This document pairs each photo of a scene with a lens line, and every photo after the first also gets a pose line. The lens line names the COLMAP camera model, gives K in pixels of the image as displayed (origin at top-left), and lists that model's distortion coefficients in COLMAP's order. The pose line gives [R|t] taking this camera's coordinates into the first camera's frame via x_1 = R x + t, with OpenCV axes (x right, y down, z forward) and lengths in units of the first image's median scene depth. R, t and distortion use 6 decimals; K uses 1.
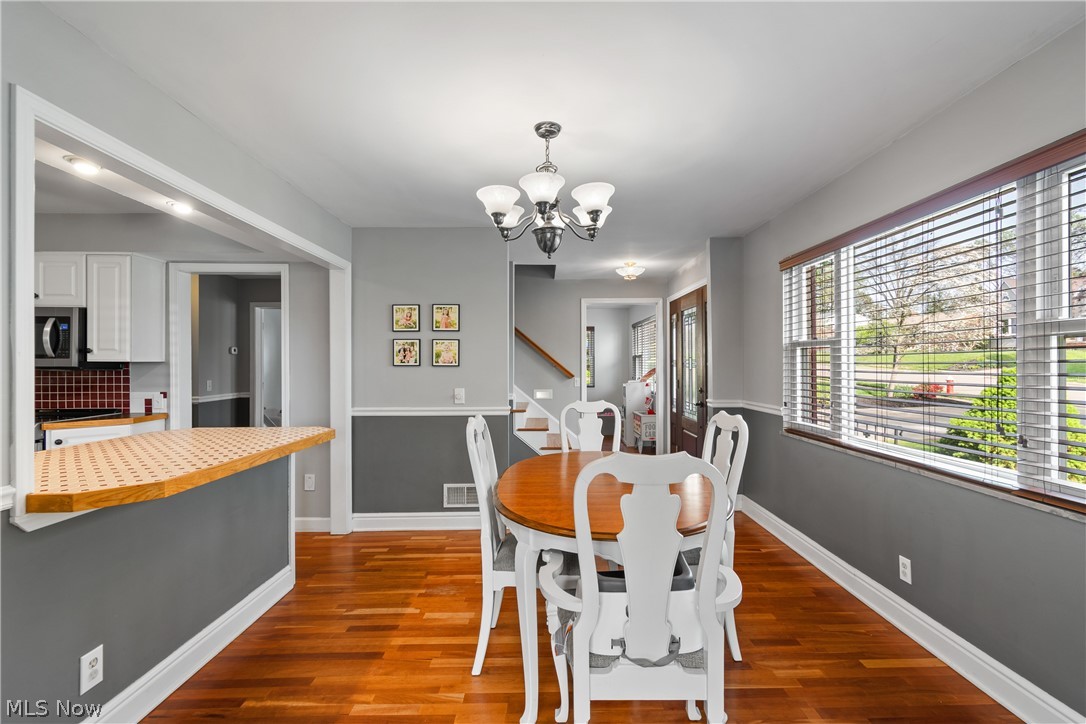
lens RADIAL K [[490.1, 0, 553.0], [0, 490.1, 361.9], [0, 0, 1]] dist [0.003198, 0.000105]
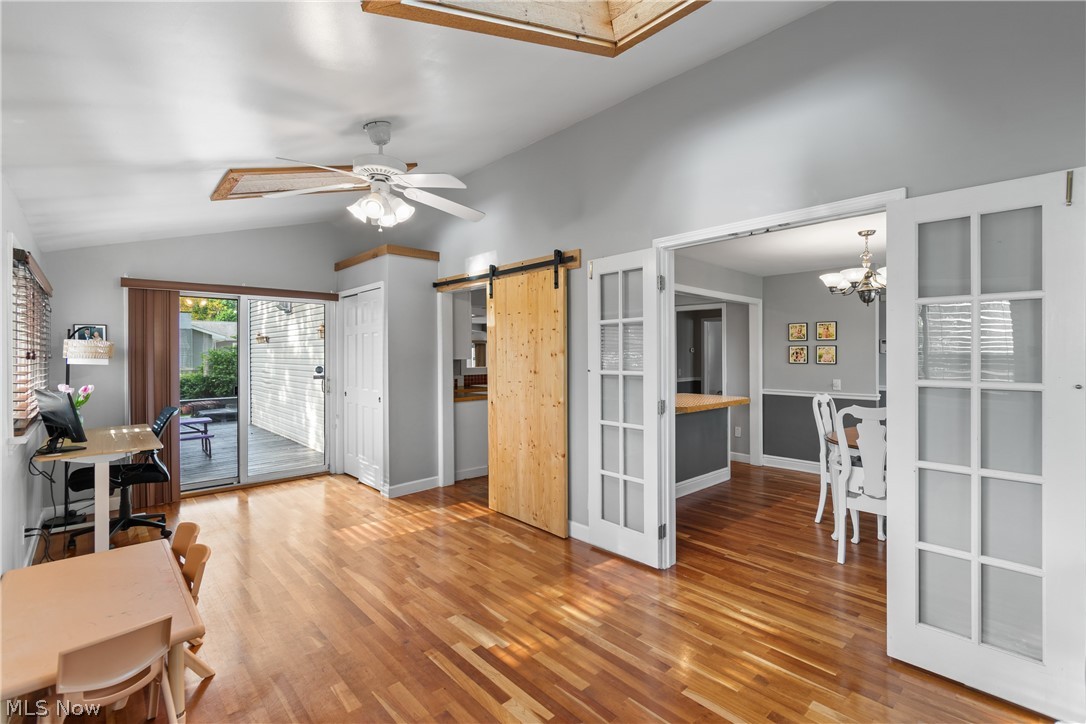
lens RADIAL K [[490.1, 0, 553.0], [0, 490.1, 361.9], [0, 0, 1]] dist [0.003198, 0.000105]
pose [[0.678078, 0.008858, -0.734937, 0.308863], [0.008365, 0.999770, 0.019767, -0.033226], [0.734943, -0.019551, 0.677847, -0.603862]]
